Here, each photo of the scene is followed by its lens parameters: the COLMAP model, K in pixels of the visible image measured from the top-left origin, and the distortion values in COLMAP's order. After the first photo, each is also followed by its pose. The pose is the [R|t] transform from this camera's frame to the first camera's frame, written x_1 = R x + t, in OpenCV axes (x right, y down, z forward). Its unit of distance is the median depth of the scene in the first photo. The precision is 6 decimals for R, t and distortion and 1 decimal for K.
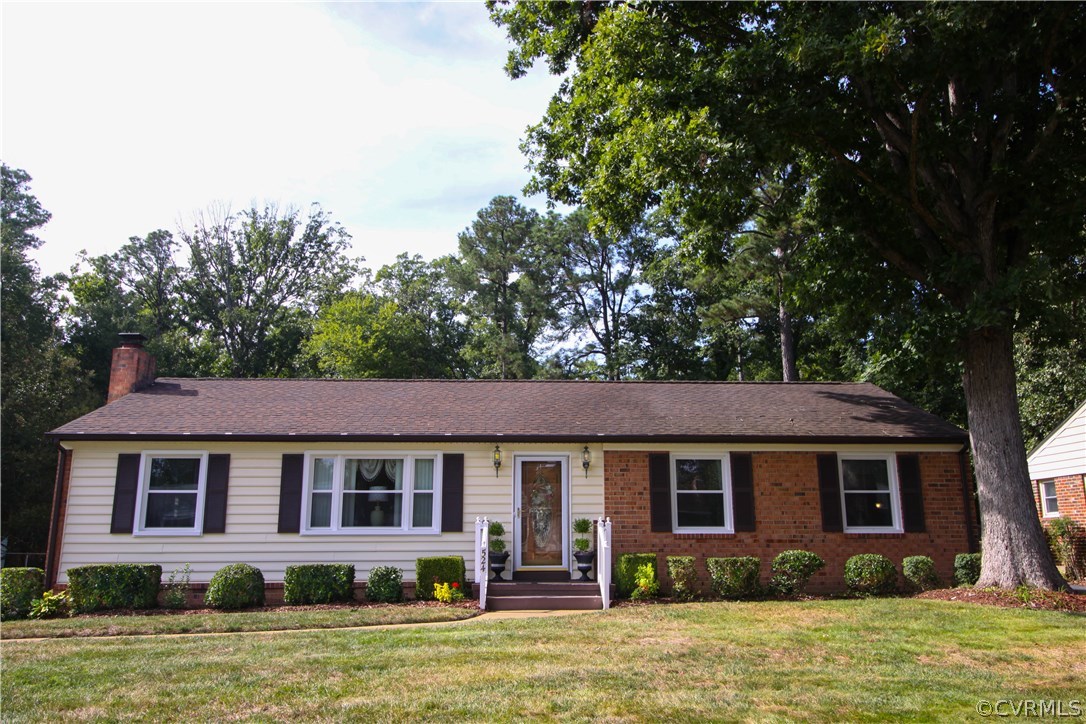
lens RADIAL K [[862.9, 0, 543.0], [0, 862.9, 362.0], [0, 0, 1]] dist [0.023028, -0.001375]
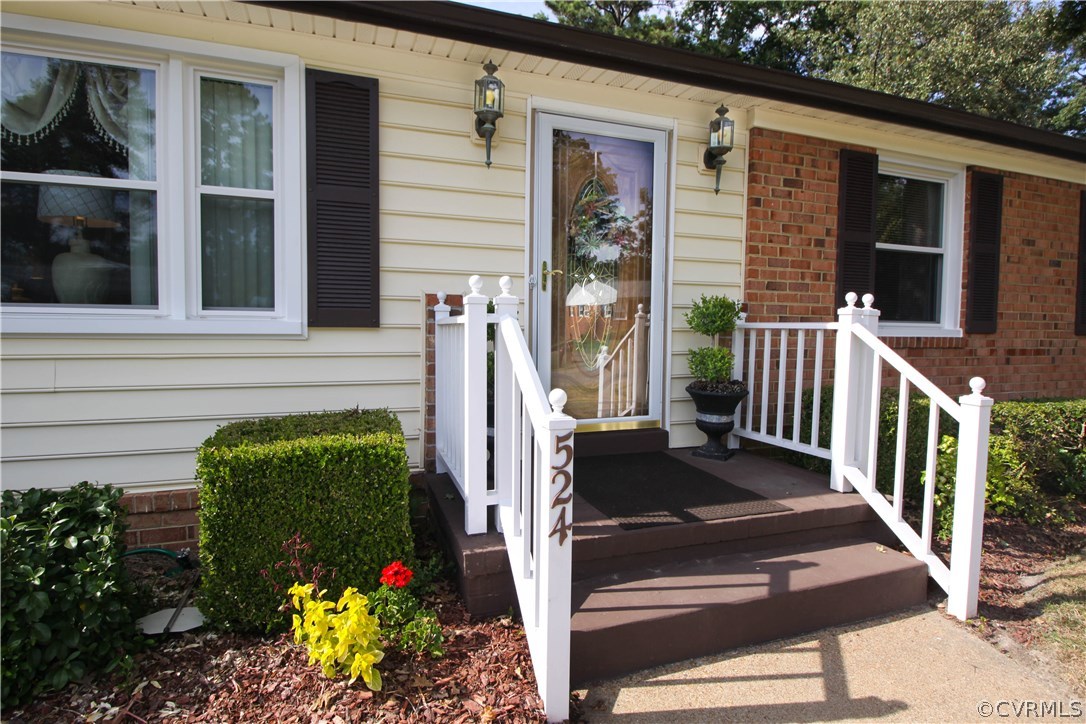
lens RADIAL K [[536.3, 0, 543.0], [0, 536.3, 362.0], [0, 0, 1]] dist [-0.011987, -0.000387]
pose [[0.953041, -0.007013, 0.302760, -0.094691], [-0.075309, 0.962840, 0.259361, 0.150937], [-0.293328, -0.269982, 0.917098, 0.786052]]
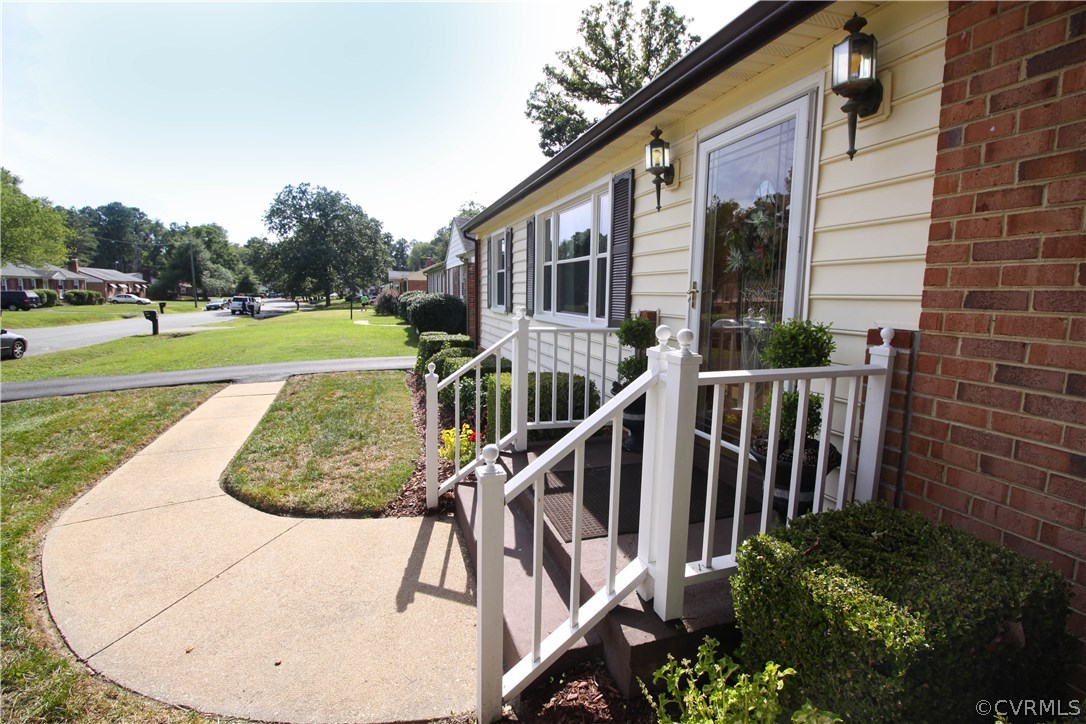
lens RADIAL K [[488.3, 0, 520.3], [0, 488.3, 360.9], [0, 0, 1]] dist [-0.040088, -0.000103]
pose [[0.258066, 0.135546, -0.956572, 0.162110], [0.197434, 0.961816, 0.189553, 0.146053], [0.945739, -0.237777, 0.221451, 0.869353]]
